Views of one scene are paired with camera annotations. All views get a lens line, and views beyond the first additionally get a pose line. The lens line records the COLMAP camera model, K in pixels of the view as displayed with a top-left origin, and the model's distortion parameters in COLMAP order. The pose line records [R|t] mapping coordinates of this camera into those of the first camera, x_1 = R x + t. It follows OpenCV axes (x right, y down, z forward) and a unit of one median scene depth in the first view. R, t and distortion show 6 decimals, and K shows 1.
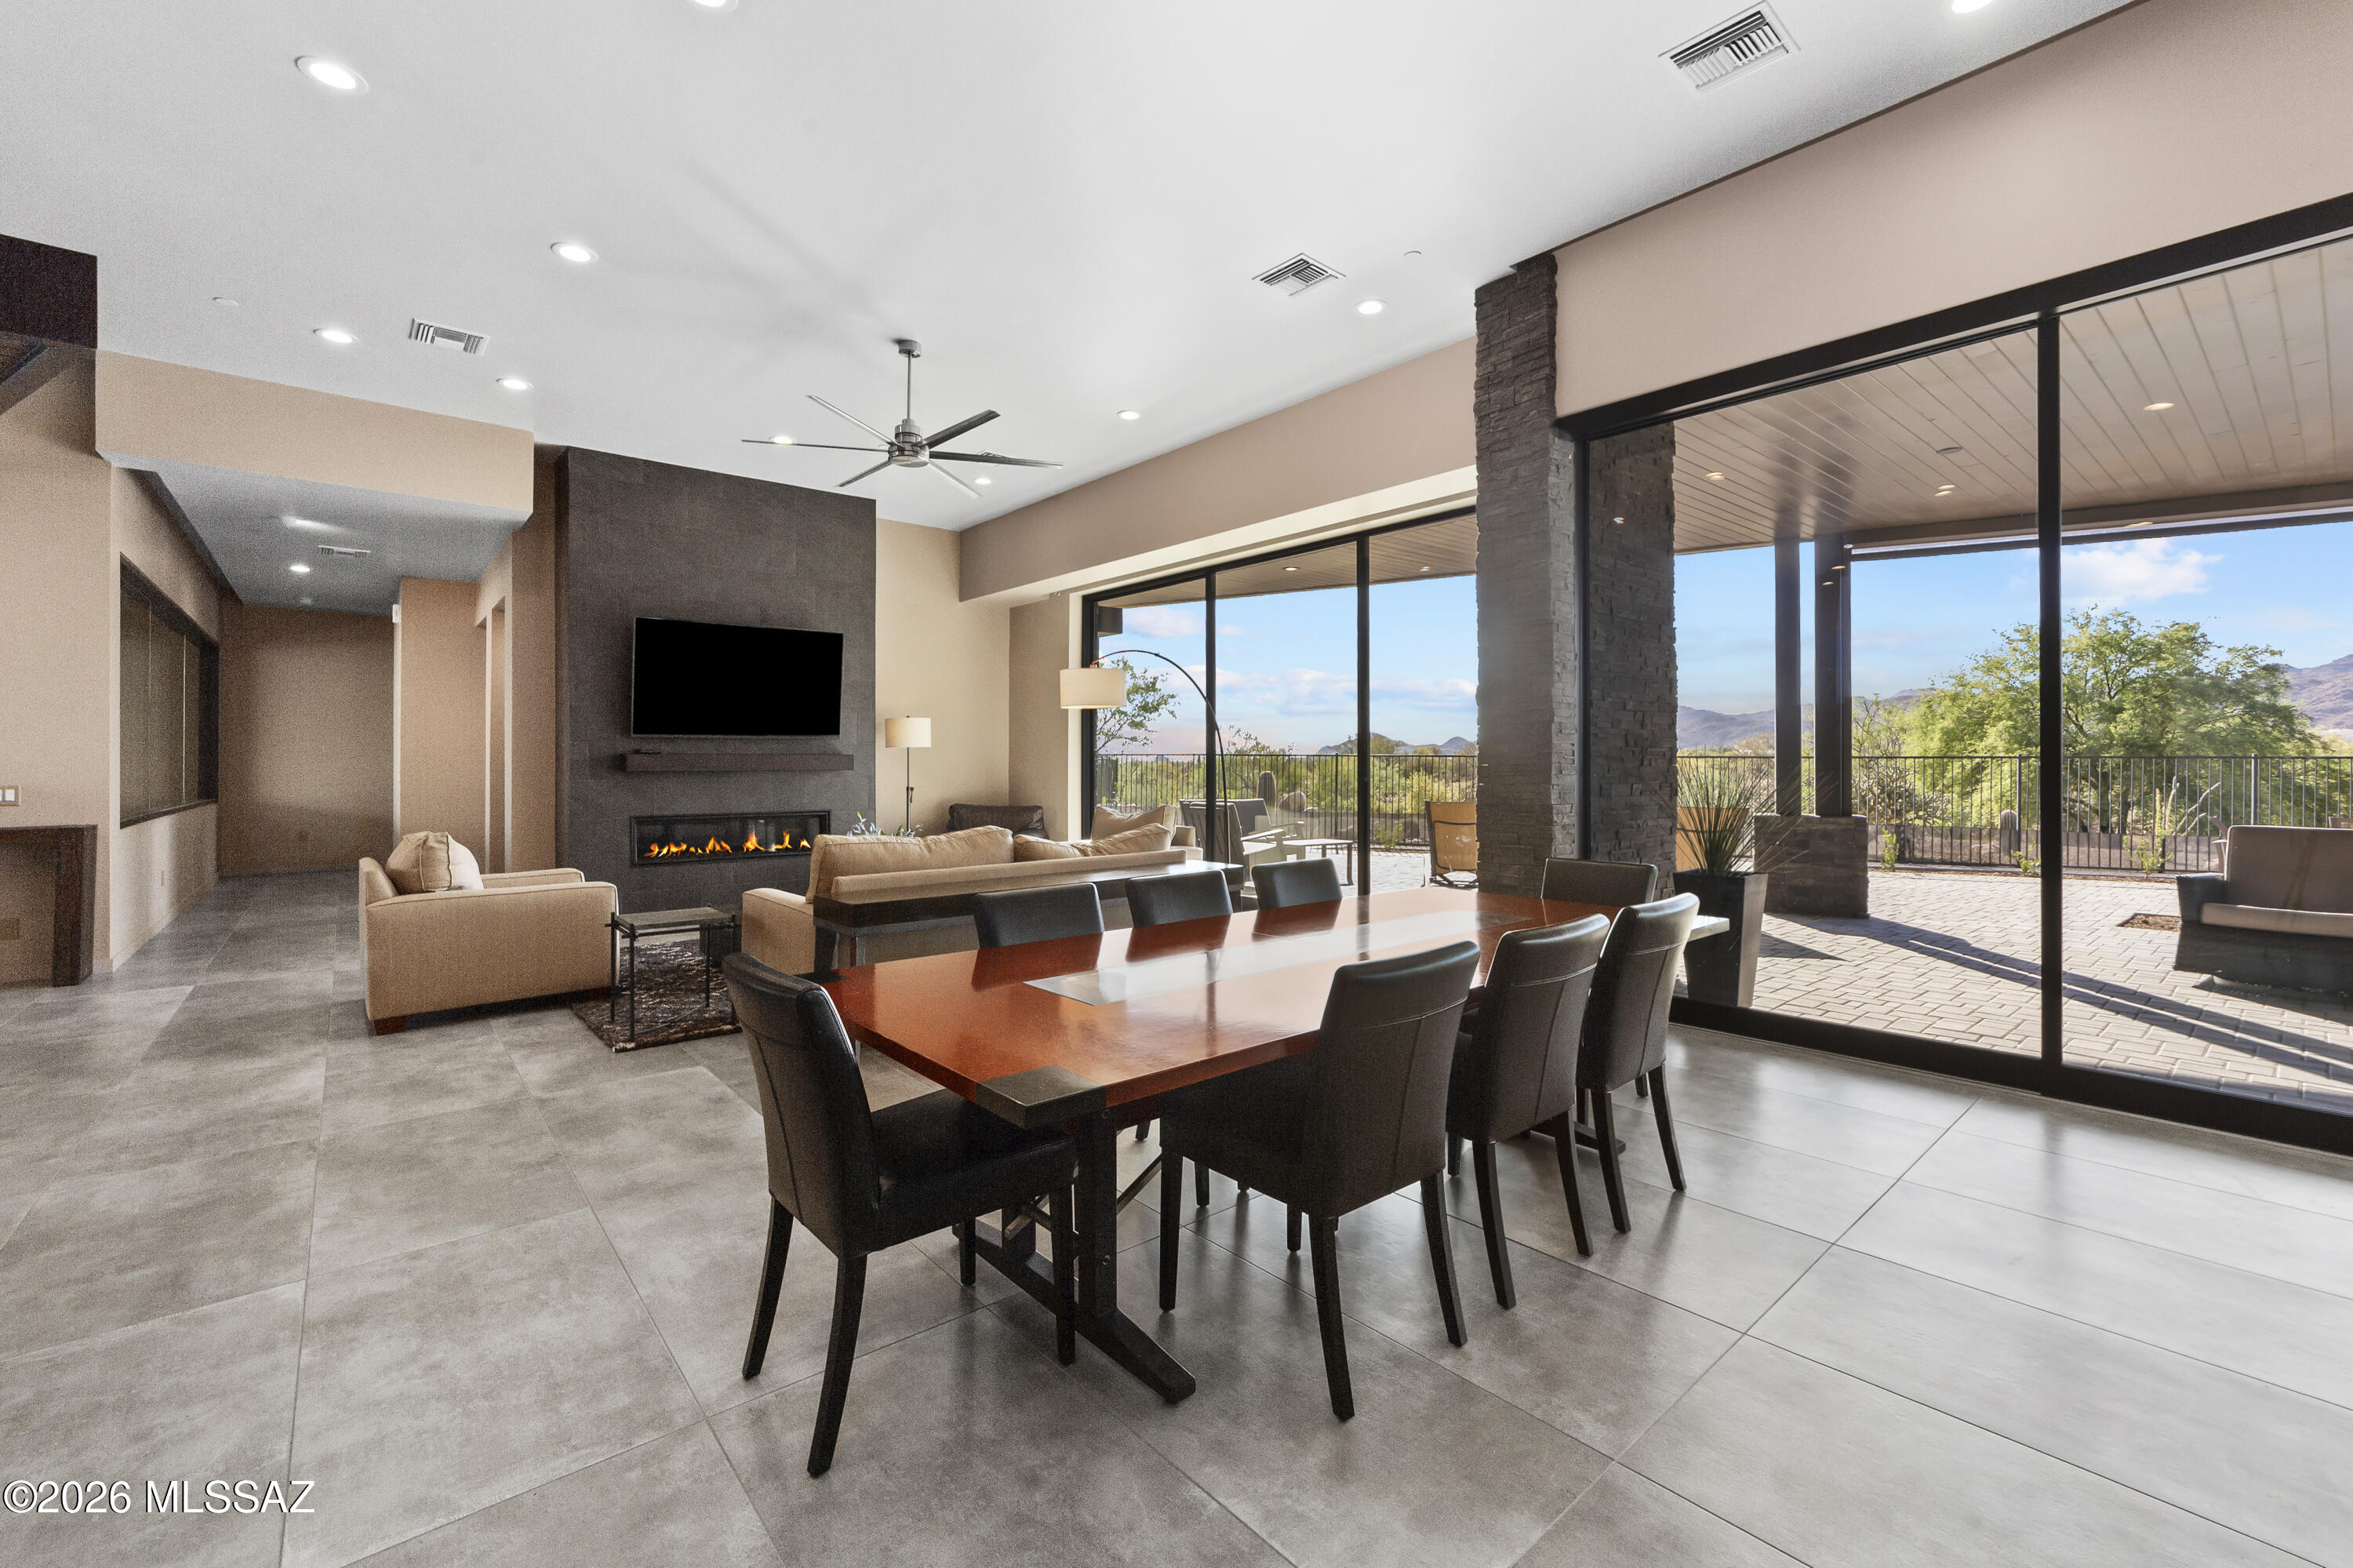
lens RADIAL K [[962.1, 0, 1211.9], [0, 962.1, 805.9], [0, 0, 1]] dist [-0.011656, 0.006622]
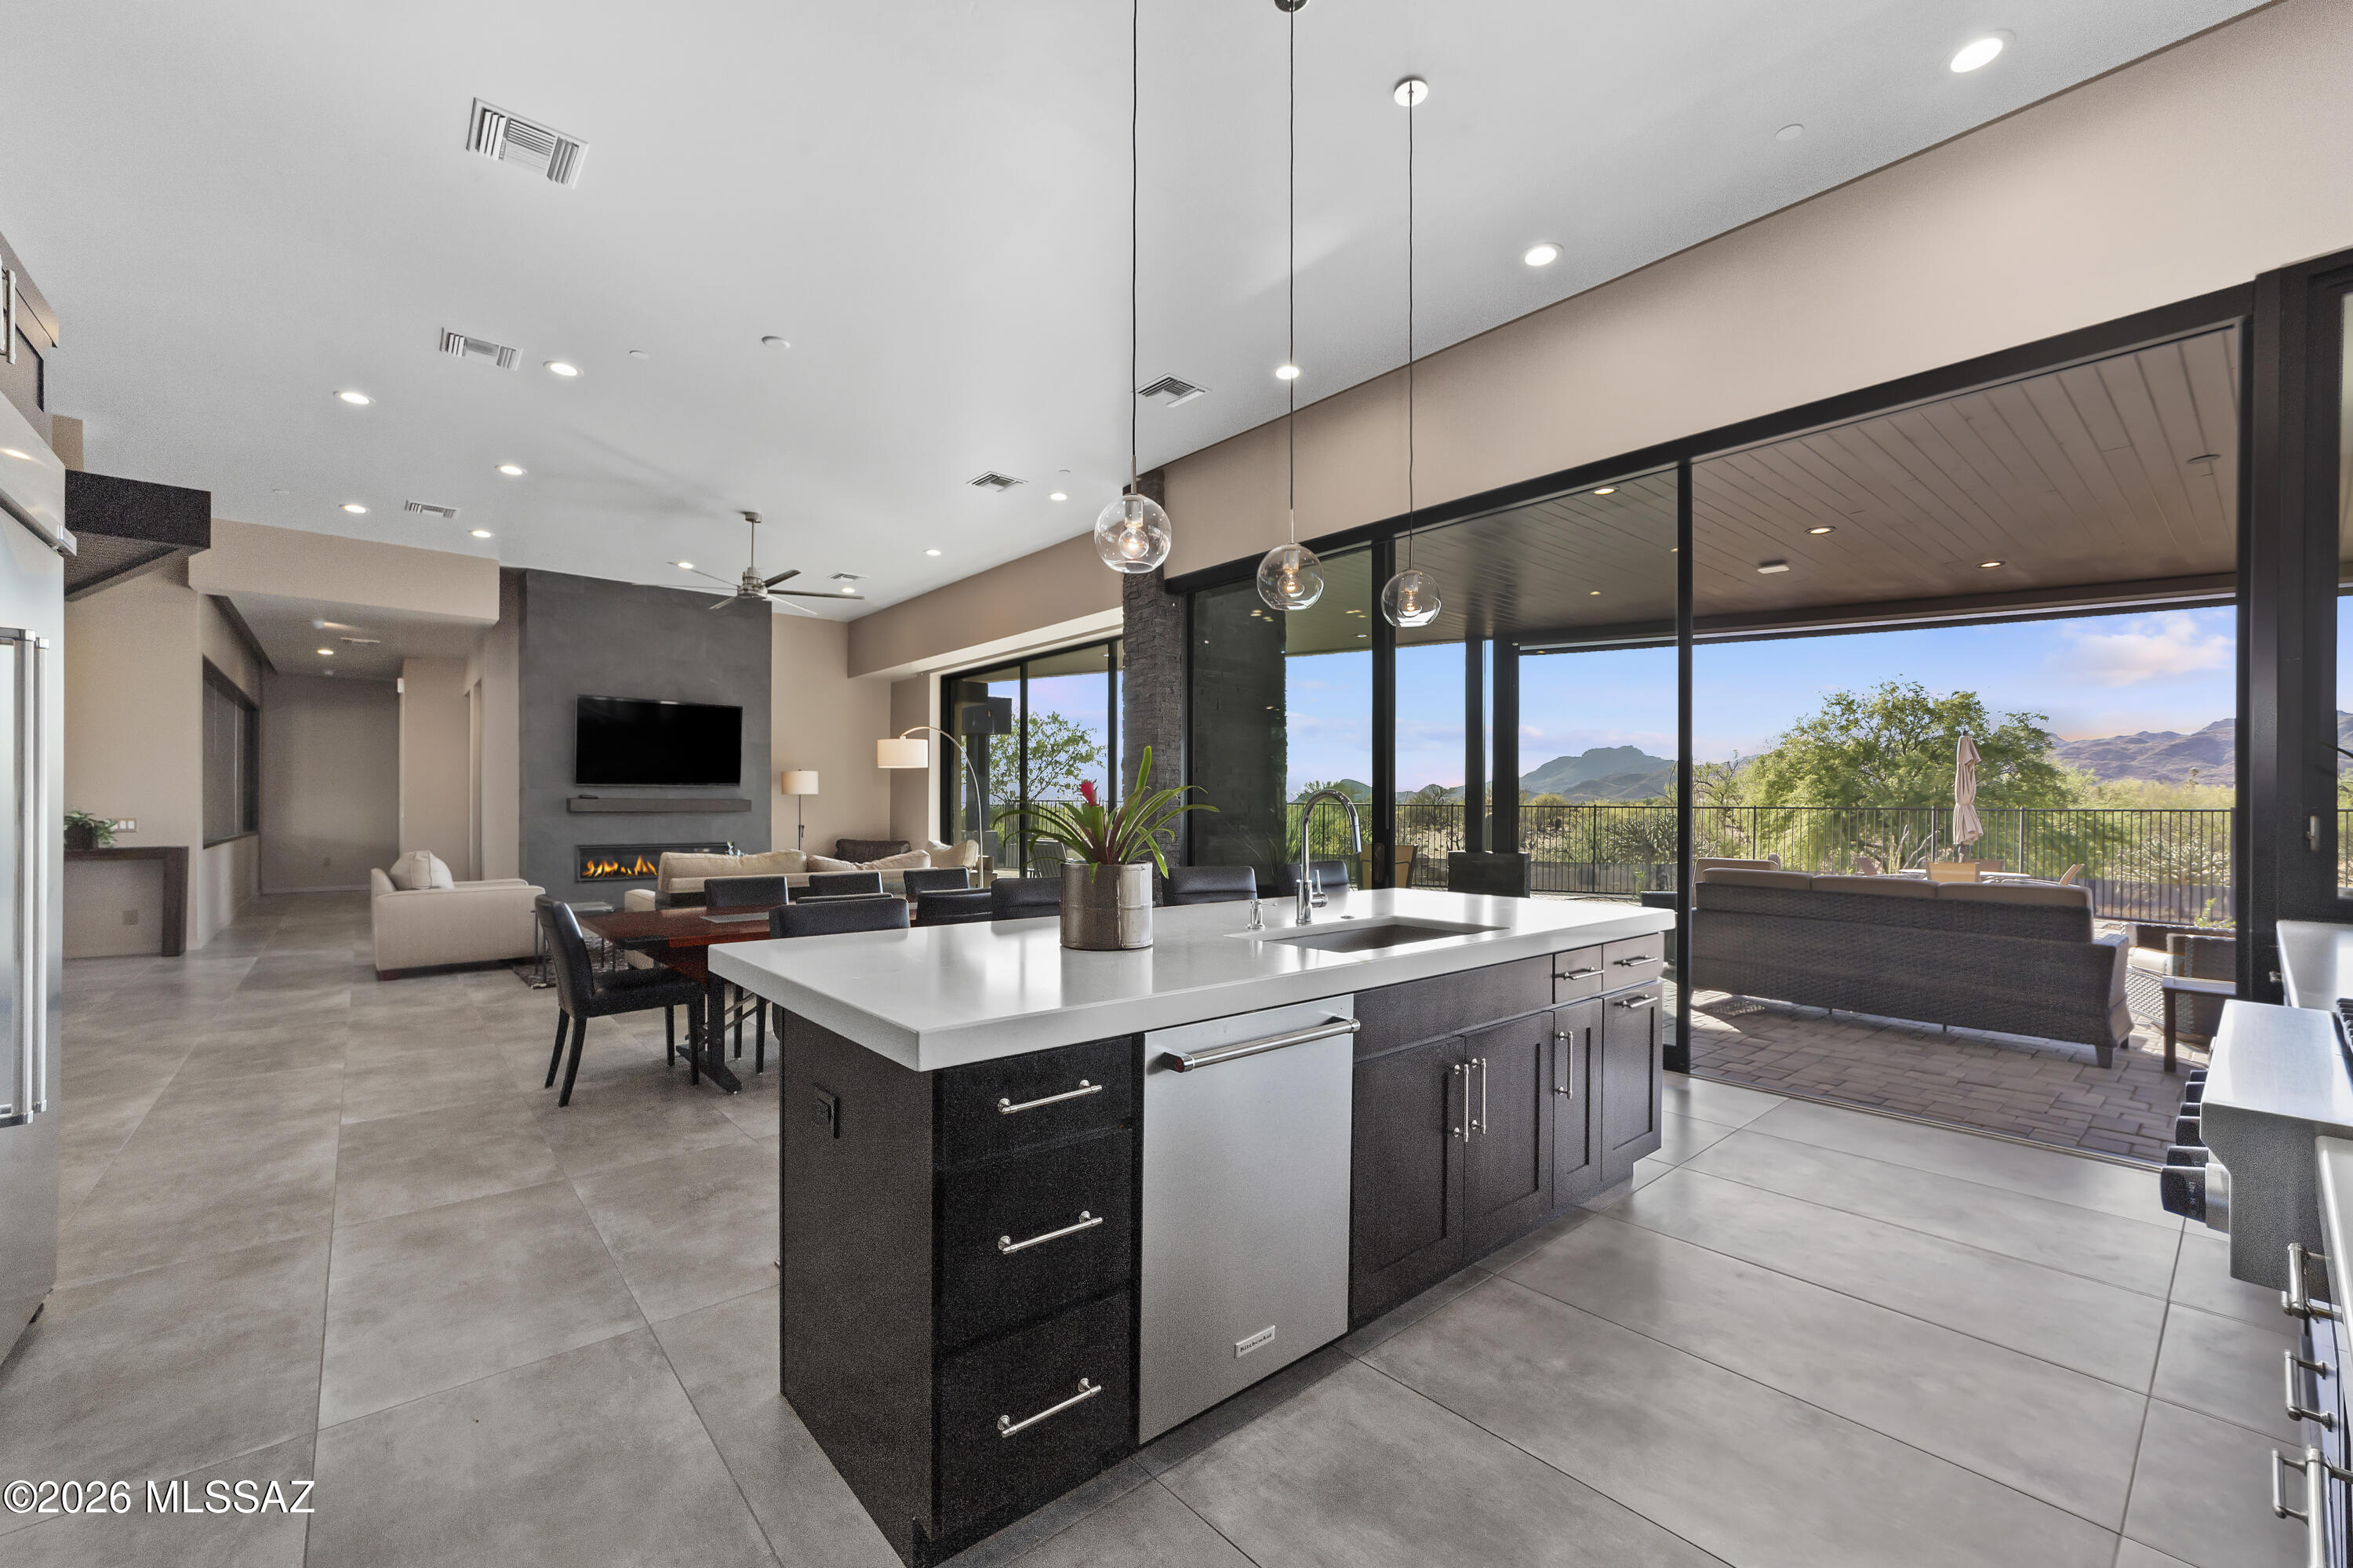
lens RADIAL K [[962.1, 0, 1222.3], [0, 962.1, 861.5], [0, 0, 1]] dist [-0.011656, 0.006622]
pose [[0.999969, 0.007642, -0.001713, 0.295518], [-0.007621, 0.999898, 0.012100, 0.010844], [0.001805, -0.012087, 0.999925, -0.330150]]
